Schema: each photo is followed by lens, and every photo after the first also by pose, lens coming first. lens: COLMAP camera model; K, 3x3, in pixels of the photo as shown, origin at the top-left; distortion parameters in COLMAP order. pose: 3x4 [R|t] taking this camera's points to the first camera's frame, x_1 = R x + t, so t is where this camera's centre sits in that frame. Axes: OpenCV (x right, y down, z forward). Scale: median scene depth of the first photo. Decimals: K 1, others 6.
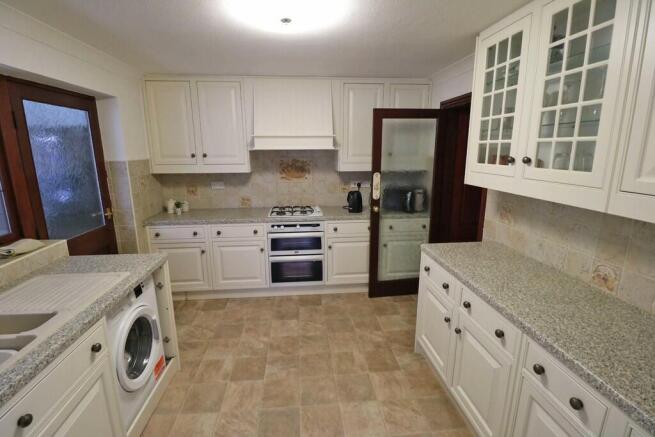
lens RADIAL K [[304.6, 0, 323.8], [0, 304.6, 213.8], [0, 0, 1]] dist [-0.022034, -0.002355]
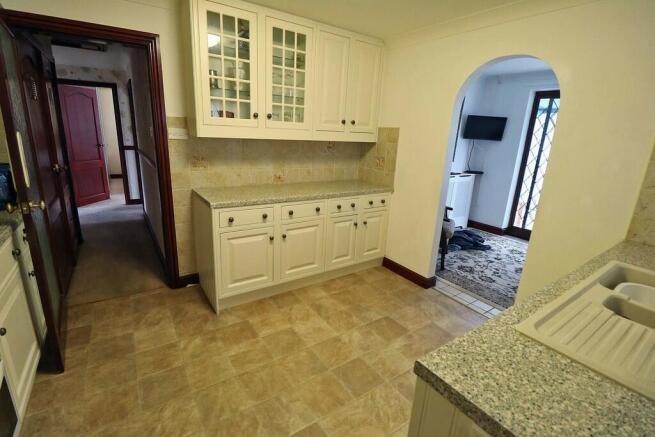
lens RADIAL K [[304.6, 0, 316.8], [0, 304.6, 217.5], [0, 0, 1]] dist [-0.022034, -0.002355]
pose [[-0.468435, -0.260134, 0.844333, -0.776561], [0.140410, 0.921605, 0.361840, -0.189453], [-0.872269, 0.288052, -0.395187, 1.301749]]
